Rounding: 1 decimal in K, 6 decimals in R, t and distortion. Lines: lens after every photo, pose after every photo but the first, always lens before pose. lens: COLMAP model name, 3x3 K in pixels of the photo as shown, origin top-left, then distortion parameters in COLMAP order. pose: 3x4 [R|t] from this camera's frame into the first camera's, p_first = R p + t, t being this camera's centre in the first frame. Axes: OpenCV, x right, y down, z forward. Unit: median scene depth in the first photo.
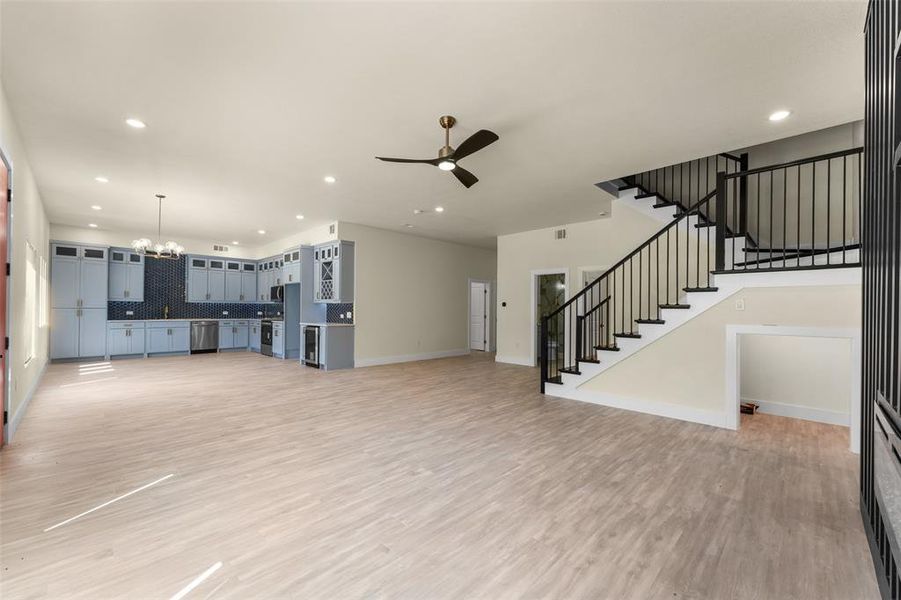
lens RADIAL K [[364.3, 0, 451.0], [0, 364.3, 307.1], [0, 0, 1]] dist [-0.004858, 0.000707]
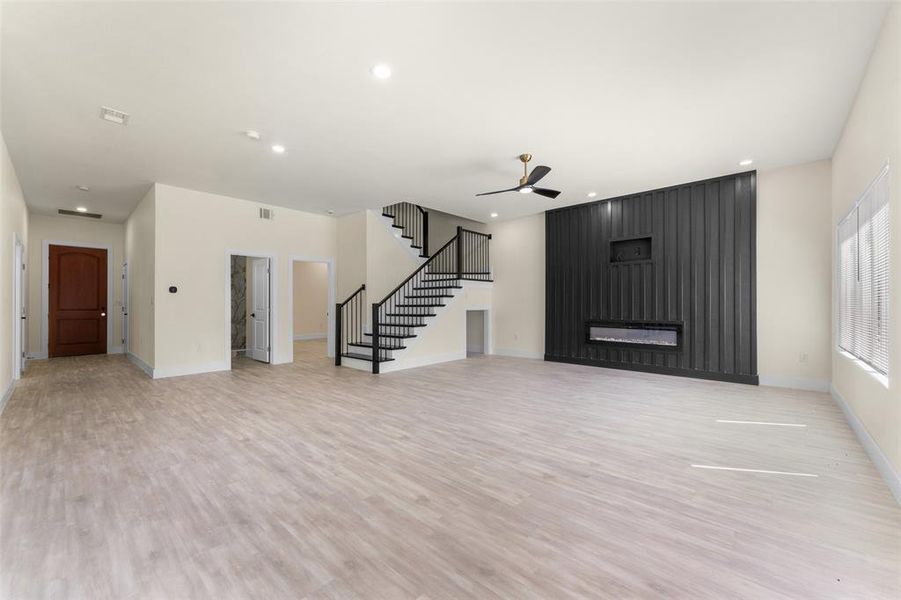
lens RADIAL K [[356.4, 0, 446.6], [0, 356.4, 304.0], [0, 0, 1]] dist [0.002696, 0.000169]
pose [[-0.025776, -0.006683, 0.999645, -0.565559], [-0.004018, 0.999970, 0.006581, 0.013423], [-0.999660, -0.003847, -0.025802, 0.563654]]
